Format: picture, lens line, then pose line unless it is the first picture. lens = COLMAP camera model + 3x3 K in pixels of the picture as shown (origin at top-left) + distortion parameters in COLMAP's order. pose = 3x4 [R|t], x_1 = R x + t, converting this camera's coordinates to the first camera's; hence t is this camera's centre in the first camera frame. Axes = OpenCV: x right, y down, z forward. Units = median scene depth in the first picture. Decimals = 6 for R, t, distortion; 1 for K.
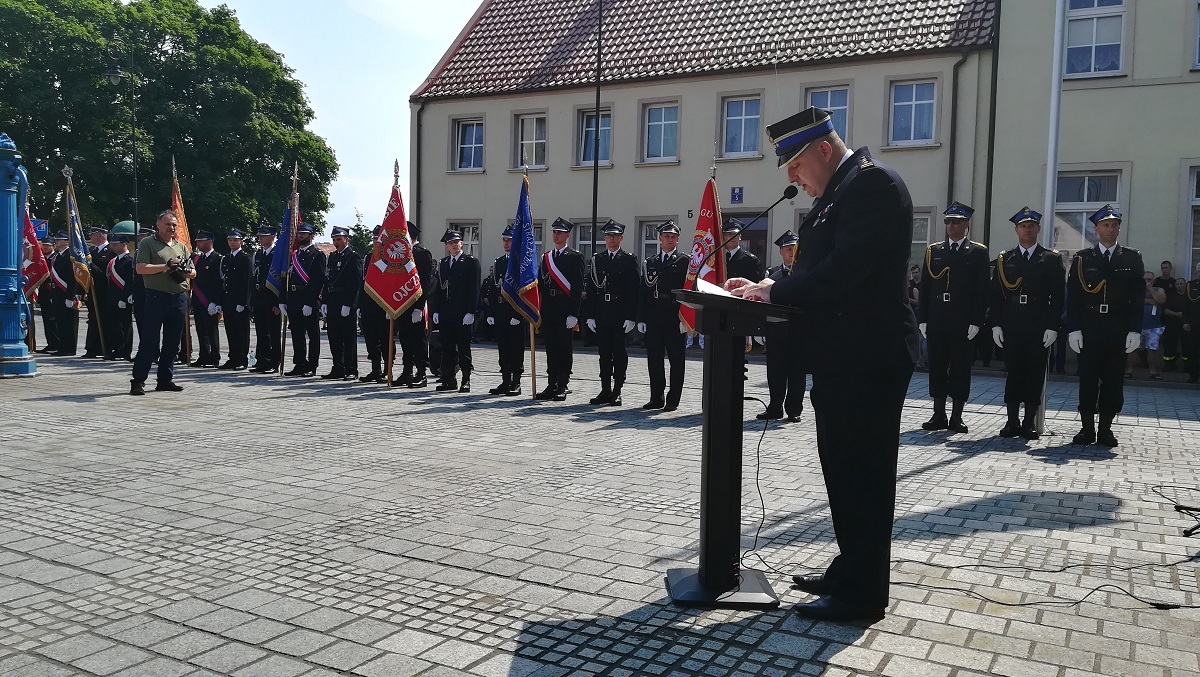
lens RADIAL K [[923.5, 0, 600.0], [0, 923.5, 338.5], [0, 0, 1]] dist [0.036444, -0.067781]
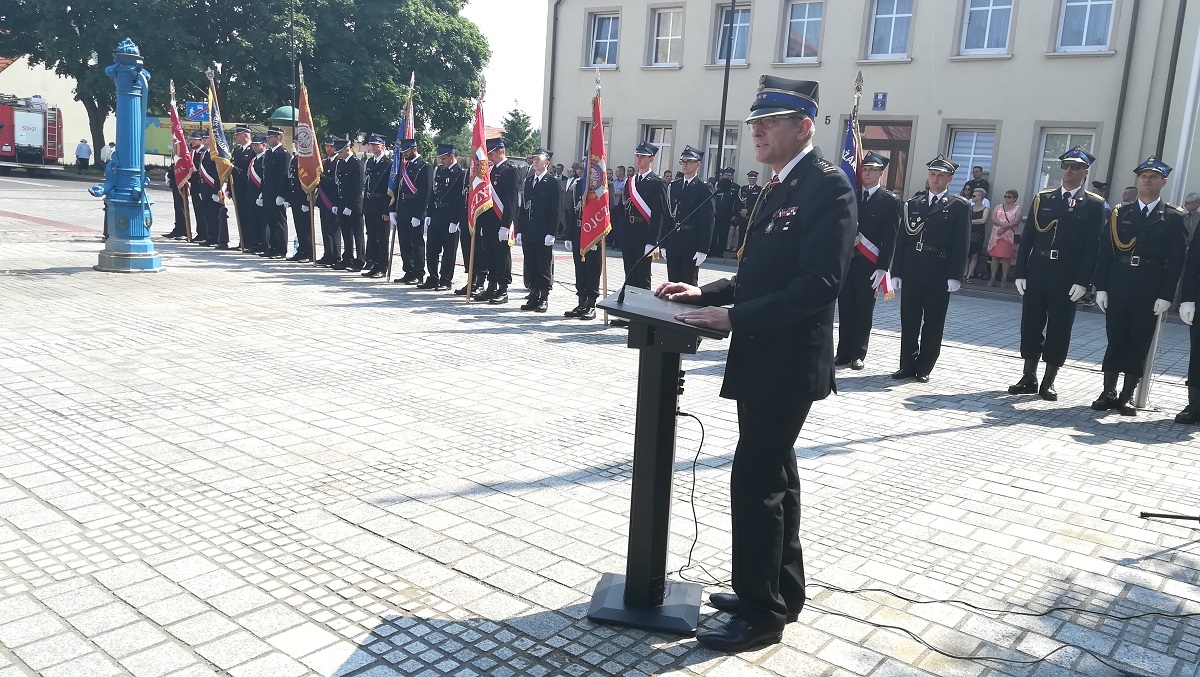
lens RADIAL K [[918.0, 0, 600.0], [0, 918.0, 338.5], [0, 0, 1]] dist [0.036206, -0.072576]
pose [[0.985067, 0.067862, -0.158235, 0.177739], [-0.048505, 0.991204, 0.123135, -0.098645], [0.165199, -0.113621, 0.979694, 0.069433]]
